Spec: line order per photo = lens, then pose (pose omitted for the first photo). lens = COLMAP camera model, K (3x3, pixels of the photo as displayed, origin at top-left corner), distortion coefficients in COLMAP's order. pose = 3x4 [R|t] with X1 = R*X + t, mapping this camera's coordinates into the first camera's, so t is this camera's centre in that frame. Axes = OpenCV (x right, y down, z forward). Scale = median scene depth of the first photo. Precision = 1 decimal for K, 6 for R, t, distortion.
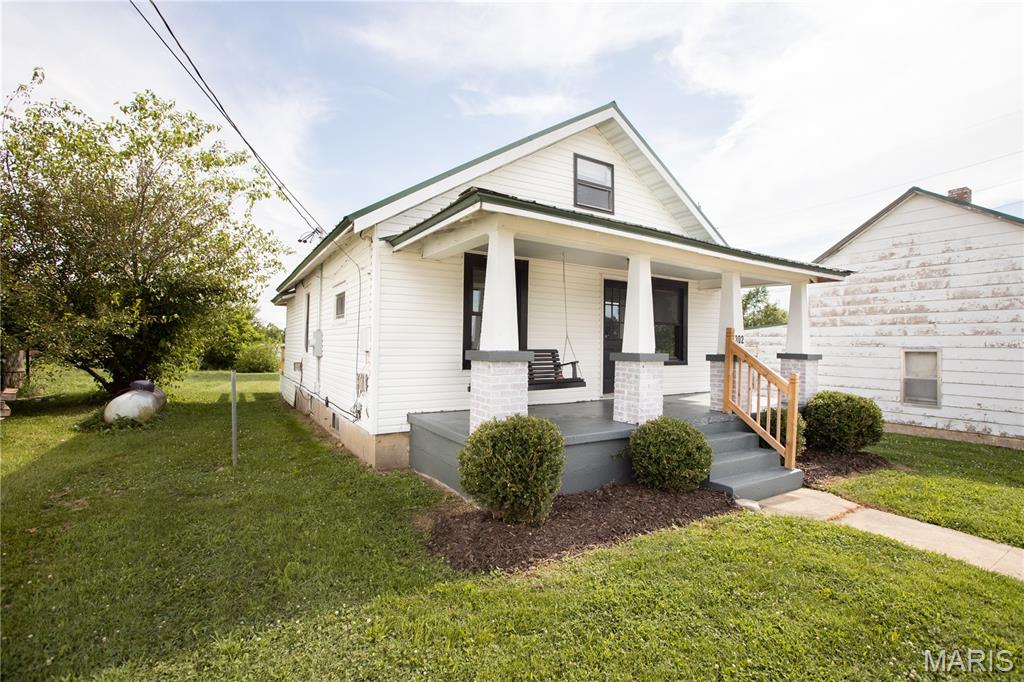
lens RADIAL K [[466.8, 0, 516.8], [0, 466.8, 336.8], [0, 0, 1]] dist [-0.048880, 0.016610]
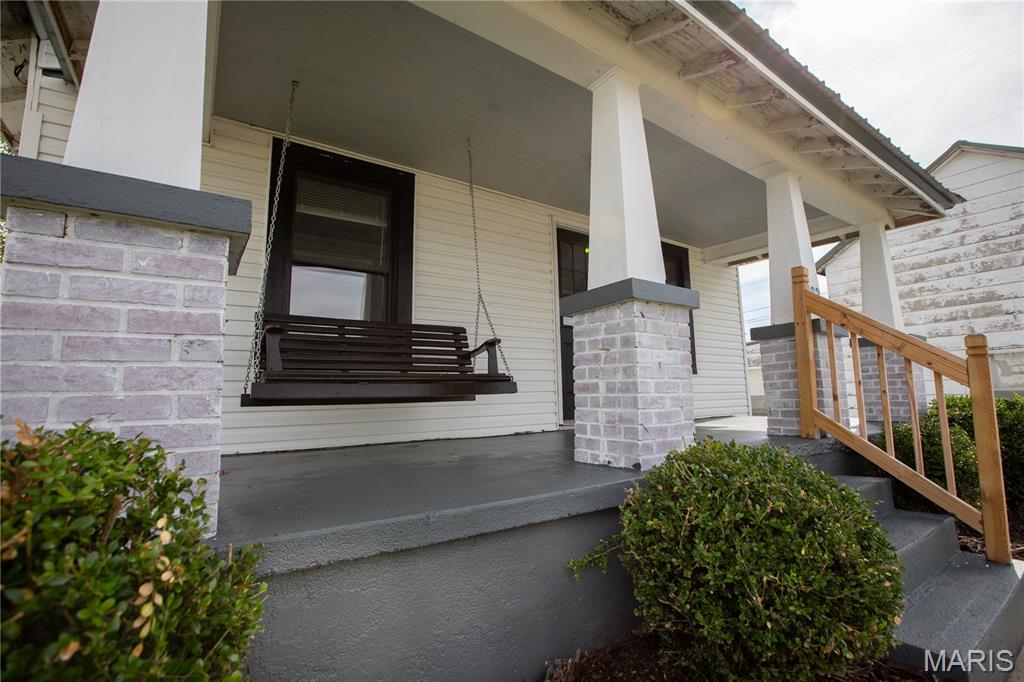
lens RADIAL K [[462.7, 0, 508.0], [0, 462.7, 341.2], [0, 0, 1]] dist [-0.049494, 0.011313]
pose [[0.998933, -0.030805, 0.034410, 0.120699], [0.034210, 0.994072, -0.103197, 0.100301], [-0.031027, 0.104264, 0.994066, 0.515880]]
